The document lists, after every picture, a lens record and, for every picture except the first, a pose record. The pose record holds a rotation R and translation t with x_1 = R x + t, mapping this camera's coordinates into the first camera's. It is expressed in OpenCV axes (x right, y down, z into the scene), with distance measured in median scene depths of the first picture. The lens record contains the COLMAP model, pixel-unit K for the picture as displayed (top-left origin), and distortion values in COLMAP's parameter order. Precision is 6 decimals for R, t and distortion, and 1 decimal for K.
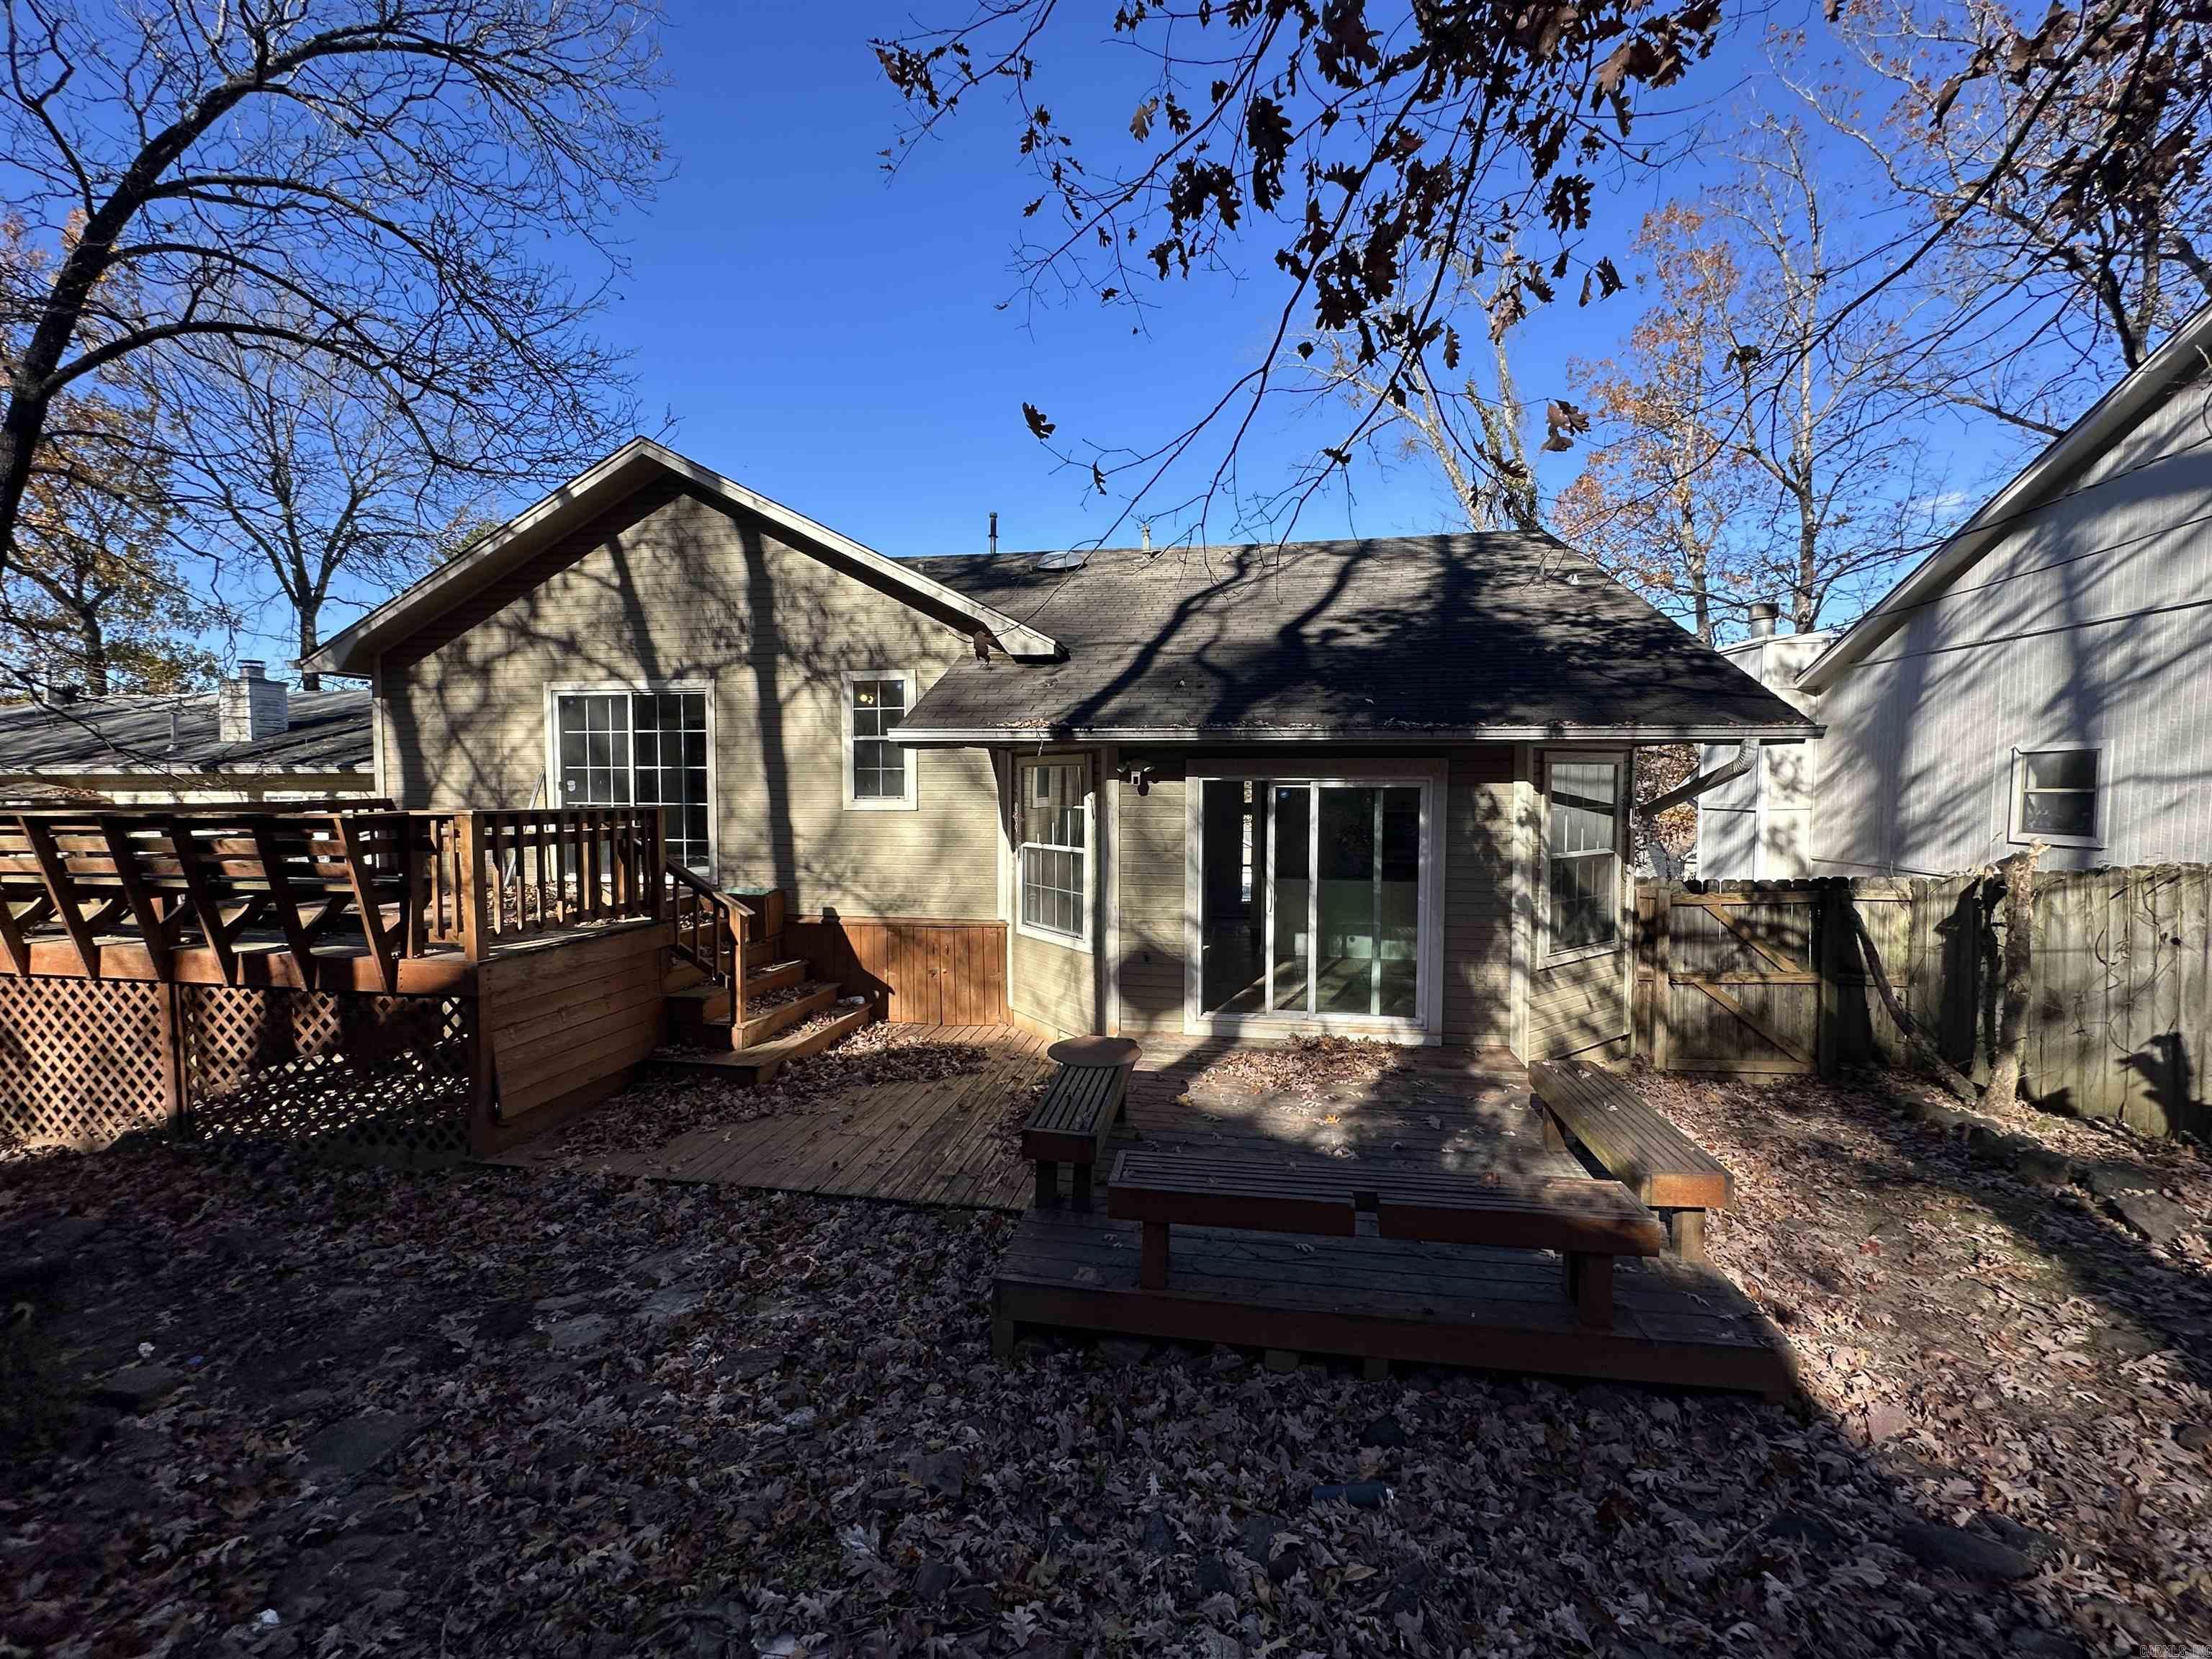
lens RADIAL K [[880.7, 0, 1104.5], [0, 880.7, 831.0], [0, 0, 1]] dist [-0.001754, 0.000341]
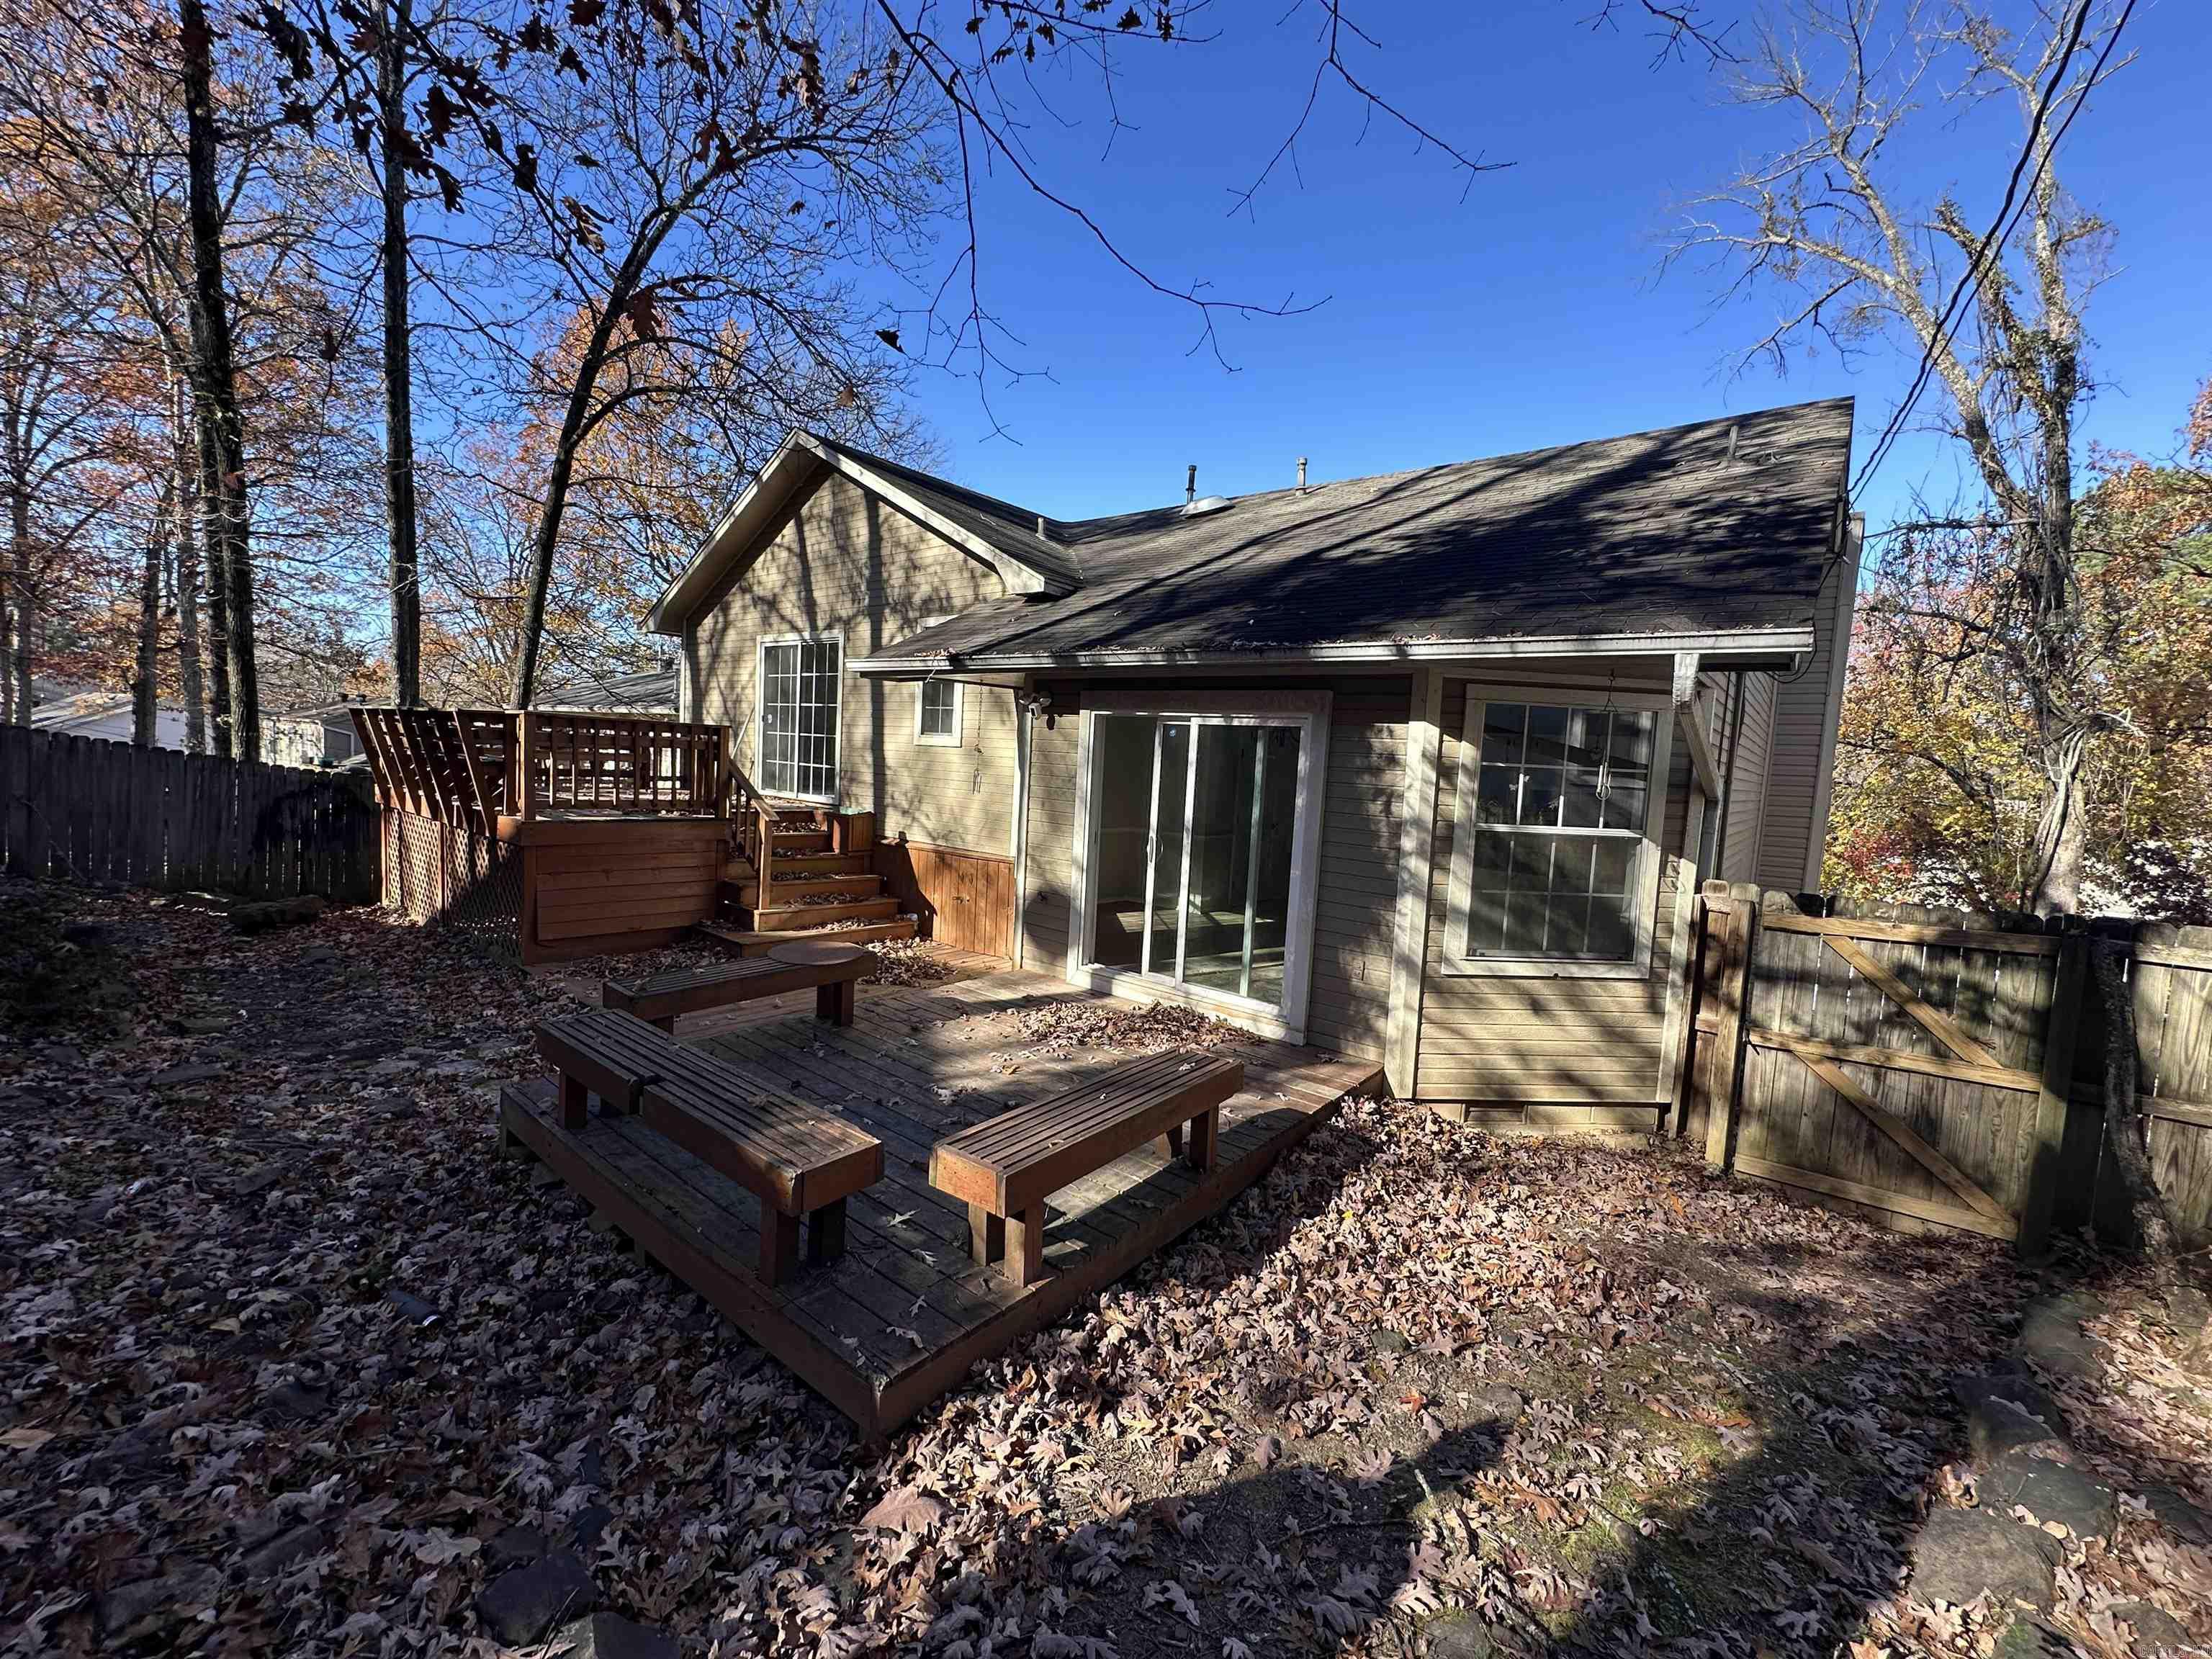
lens RADIAL K [[880.7, 0, 1104.5], [0, 880.7, 831.0], [0, 0, 1]] dist [-0.001754, 0.000341]
pose [[0.867844, 0.089856, -0.488644, 0.532120], [-0.082707, 0.995914, 0.036248, 0.028448], [0.489905, 0.008956, 0.871730, 0.176829]]
